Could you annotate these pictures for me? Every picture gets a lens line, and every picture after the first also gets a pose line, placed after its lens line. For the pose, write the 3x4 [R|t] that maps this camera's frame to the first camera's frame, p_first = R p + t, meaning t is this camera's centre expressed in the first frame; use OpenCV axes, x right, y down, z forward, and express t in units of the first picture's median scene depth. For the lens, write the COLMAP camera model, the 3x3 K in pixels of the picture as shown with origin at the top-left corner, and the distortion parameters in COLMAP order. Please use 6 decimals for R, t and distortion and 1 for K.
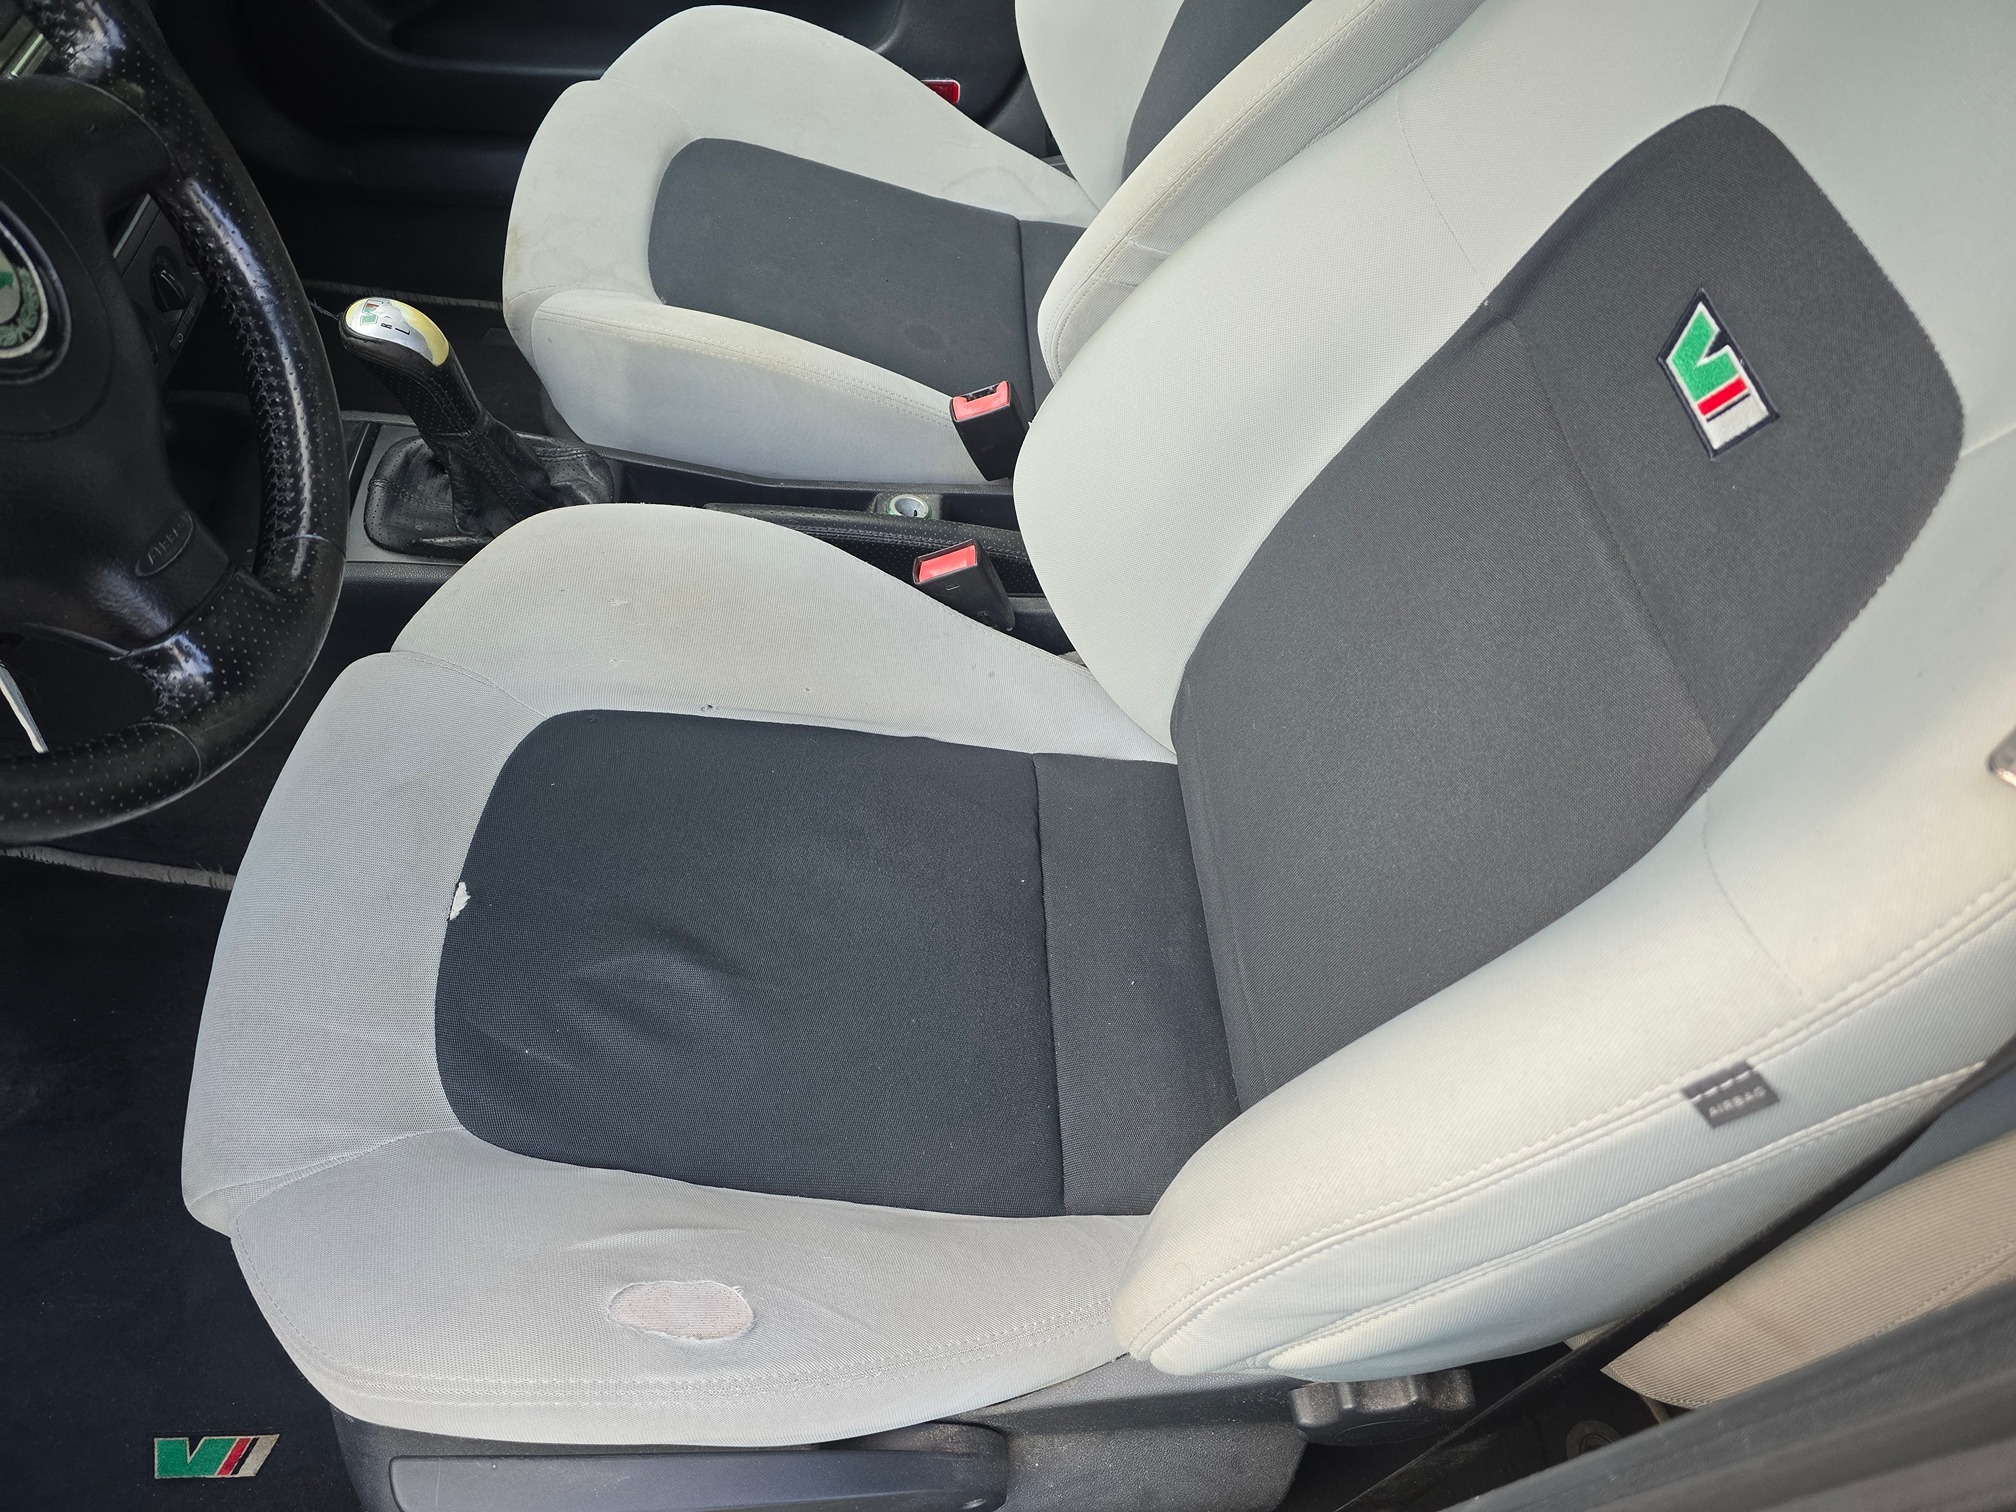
lens RADIAL K [[1384.2, 0, 1025.5], [0, 1384.2, 745.3], [0, 0, 1]] dist [0.060129, -0.057539]
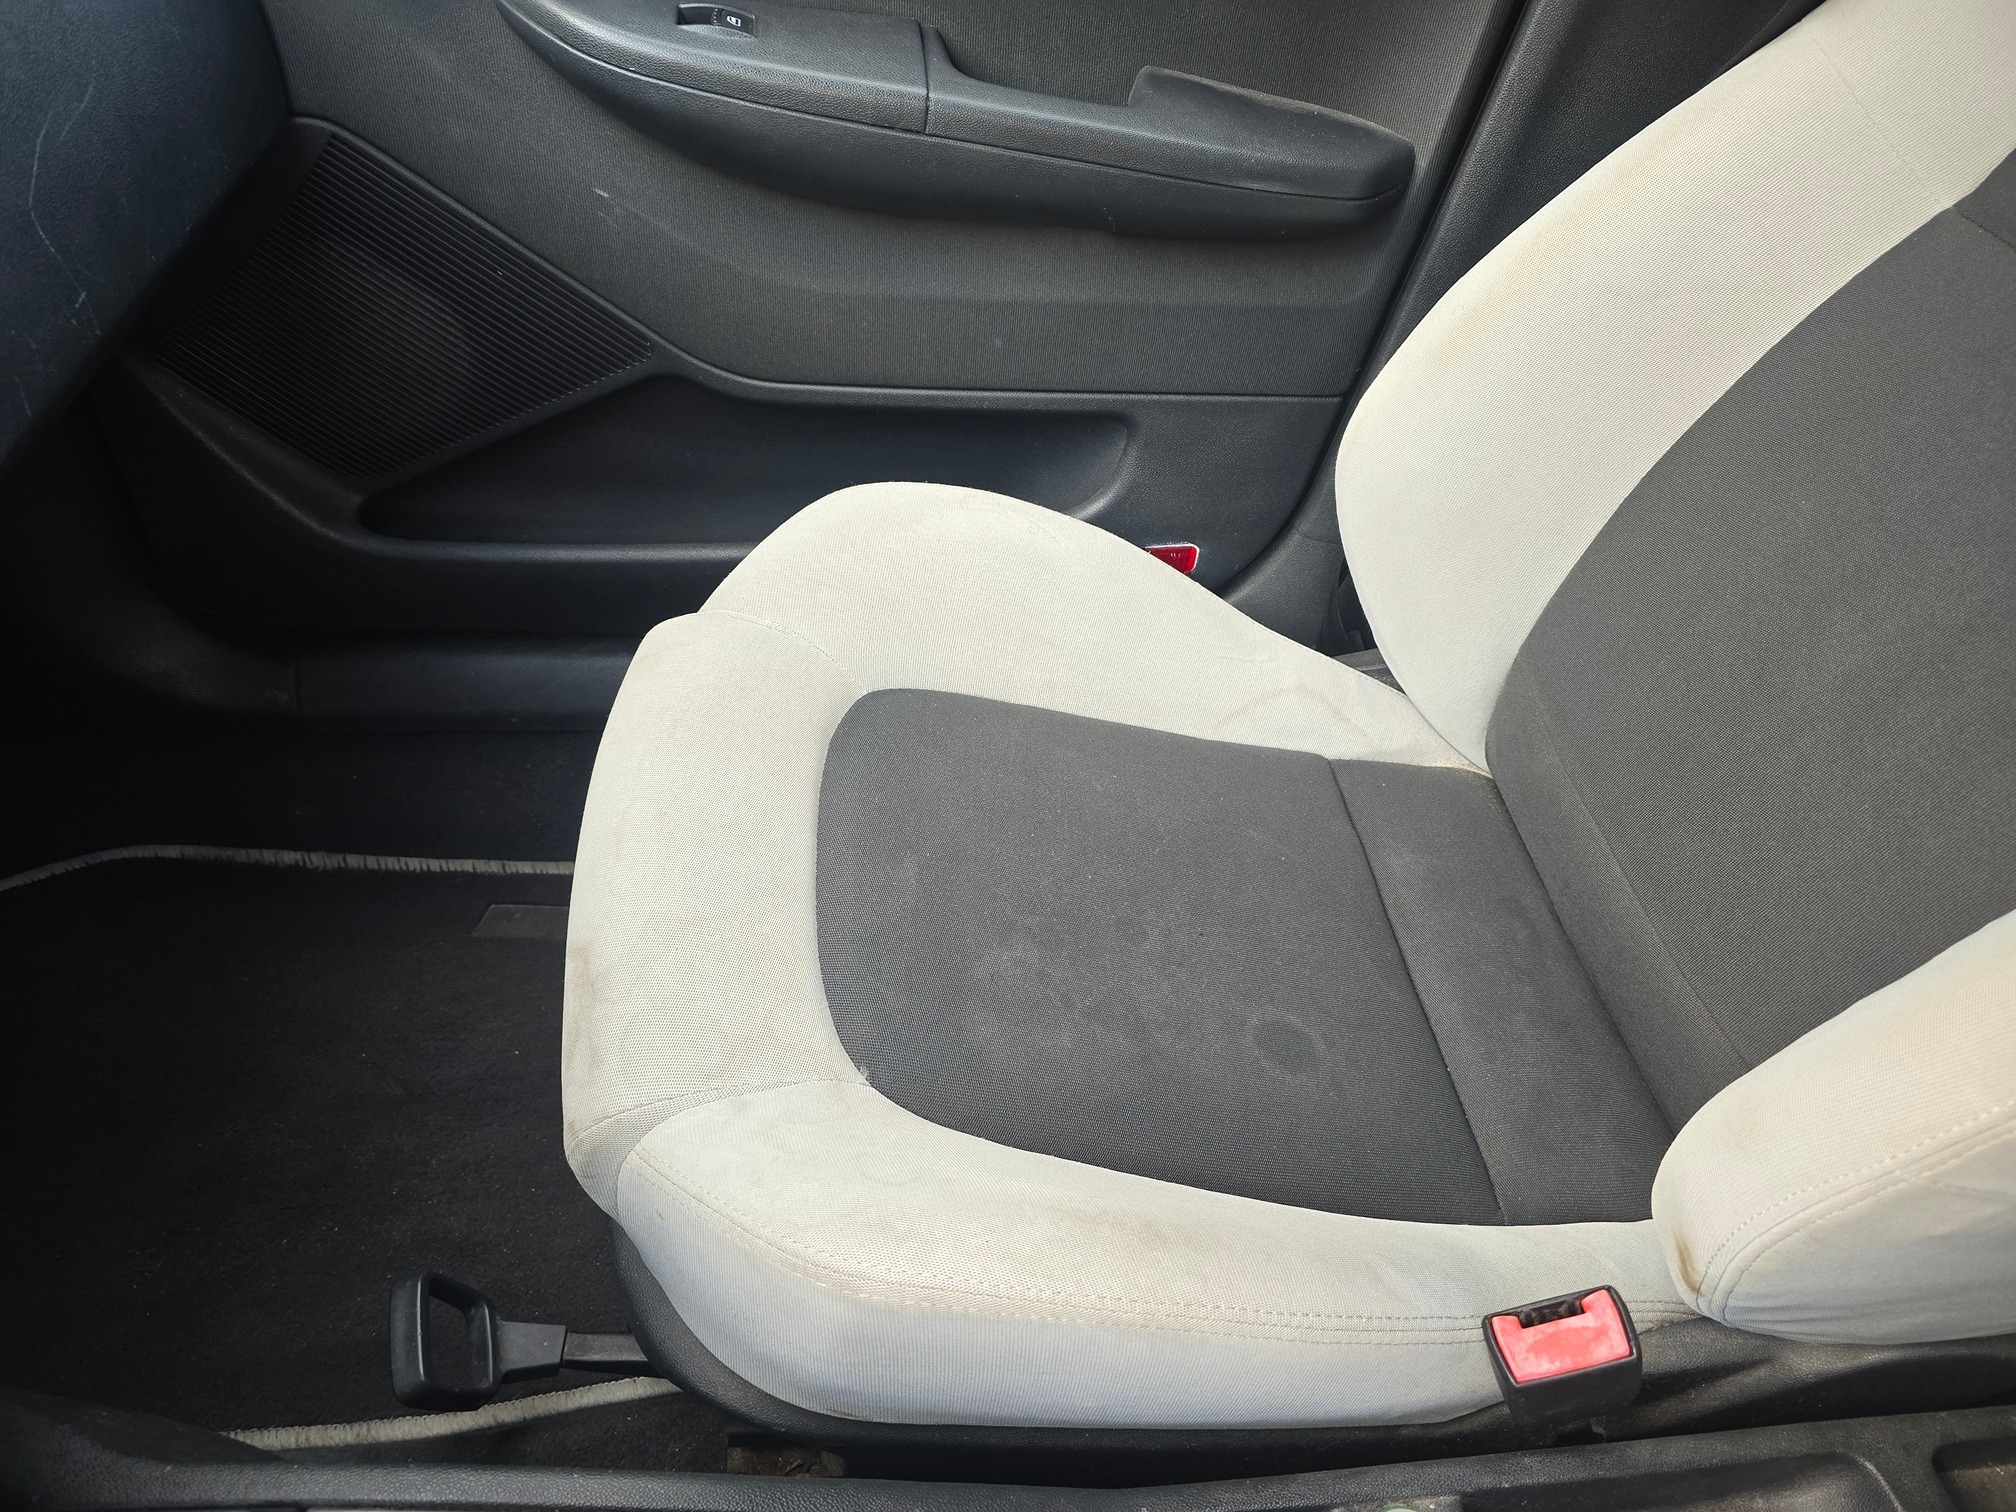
lens RADIAL K [[1384.2, 0, 1025.5], [0, 1384.2, 745.3], [0, 0, 1]] dist [0.060129, -0.057539]
pose [[0.998528, -0.034949, 0.041478, -0.246018], [0.041409, 0.985116, -0.166828, -0.400826], [-0.035030, 0.168300, 0.985113, 0.521002]]
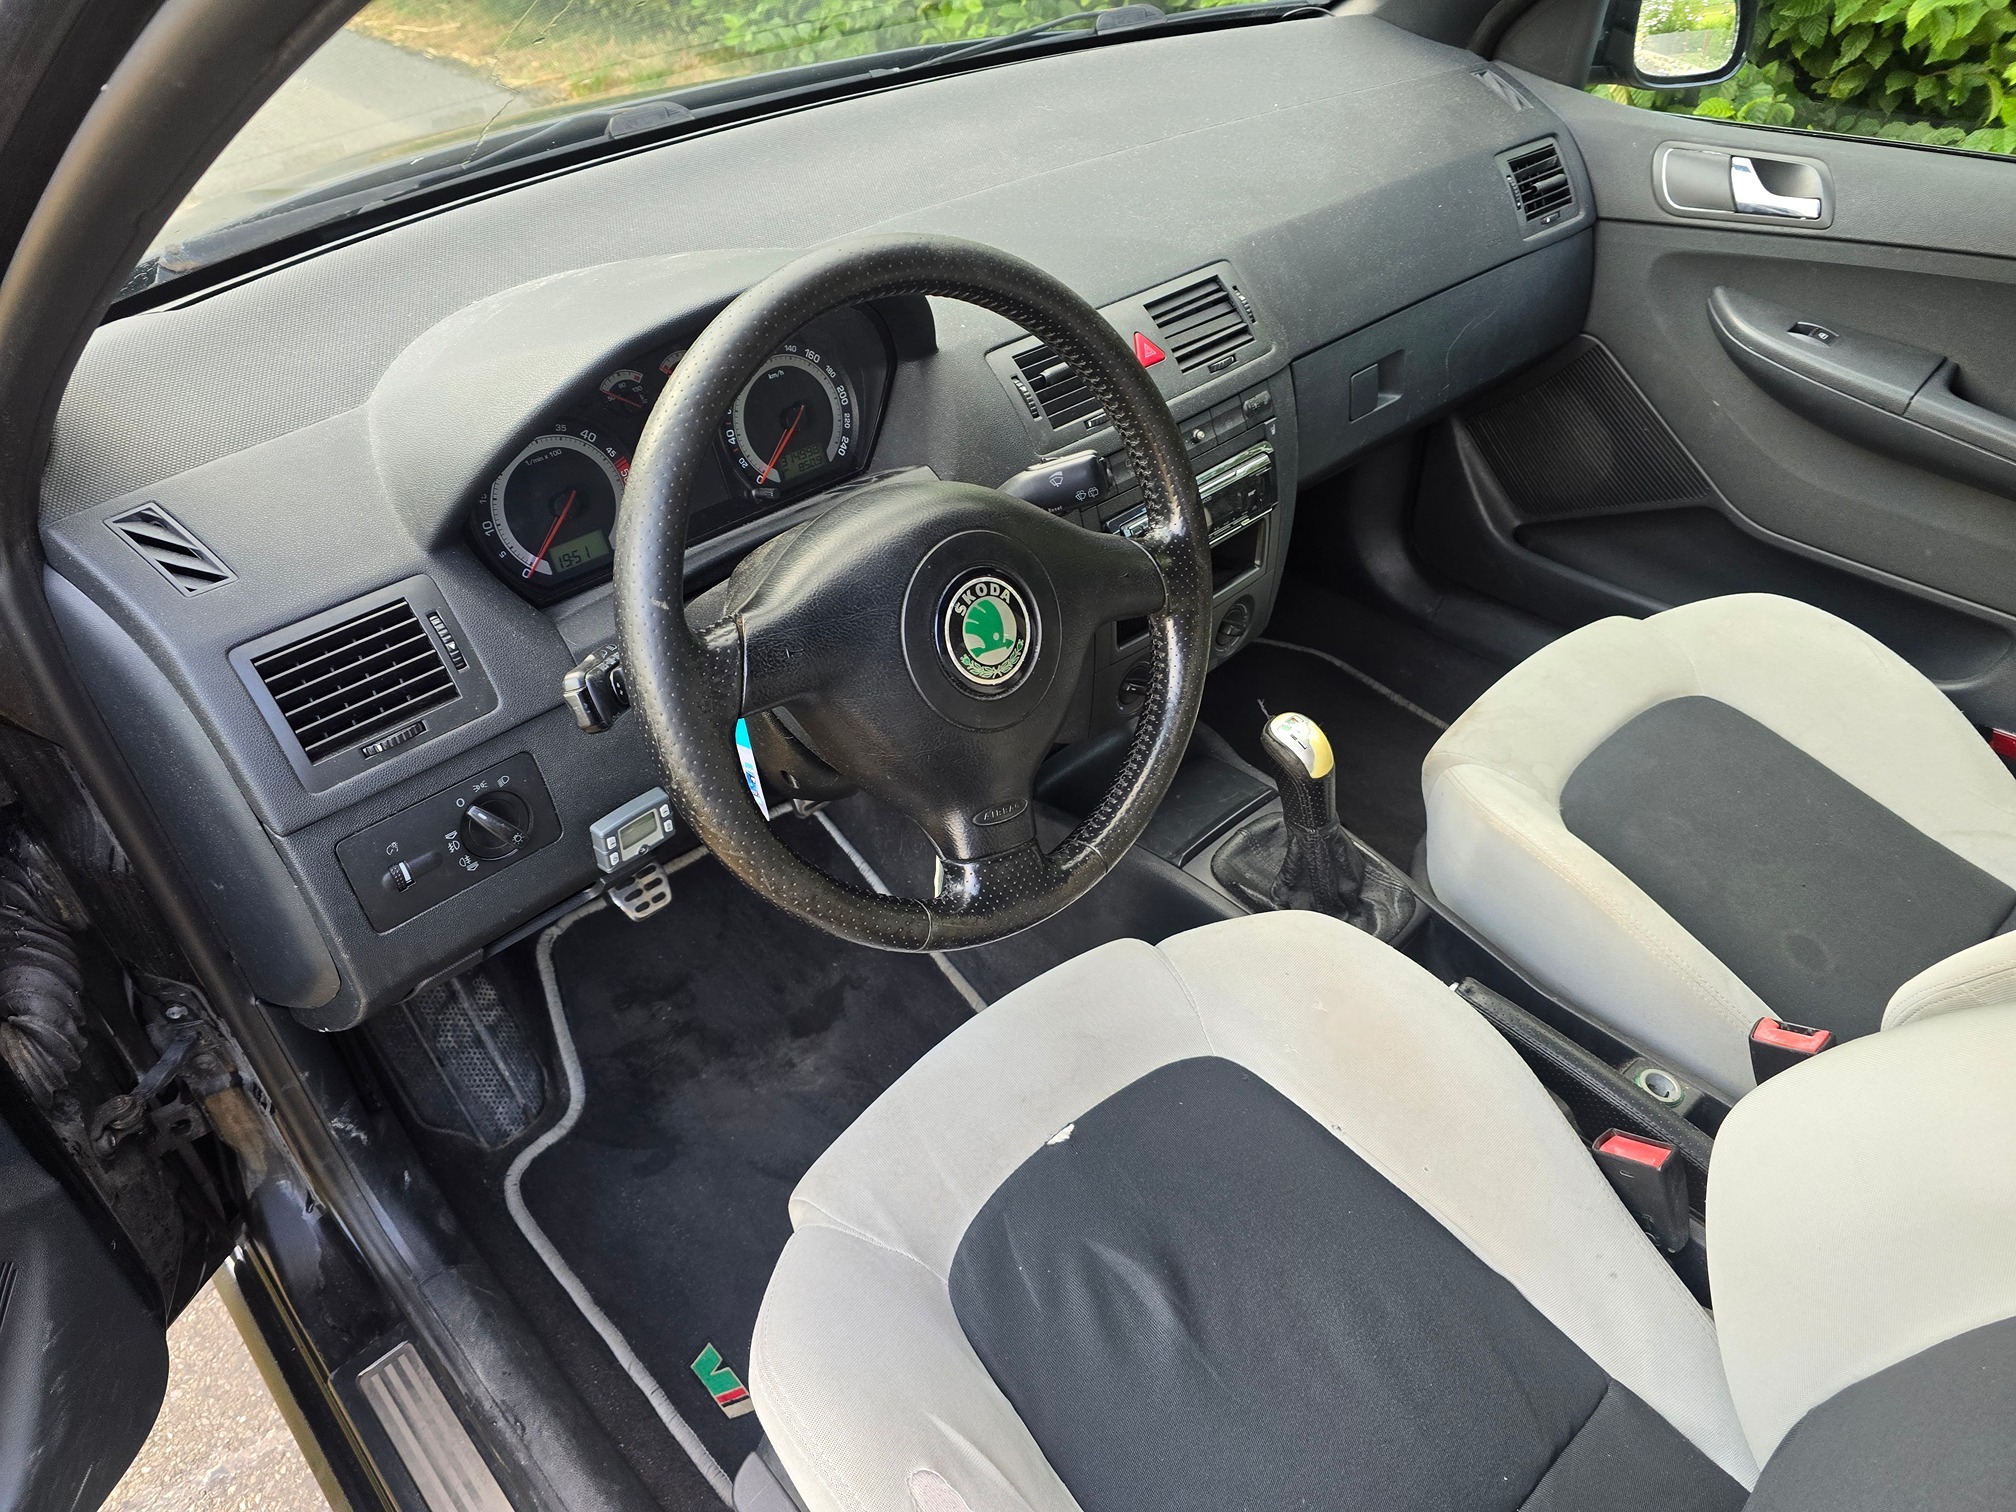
lens RADIAL K [[1384.2, 0, 1025.5], [0, 1384.2, 745.3], [0, 0, 1]] dist [0.060129, -0.057539]
pose [[0.654344, 0.400292, -0.641561, 0.175336], [-0.561071, 0.825803, -0.057003, -0.066288], [0.506985, 0.397261, 0.764951, -0.089830]]
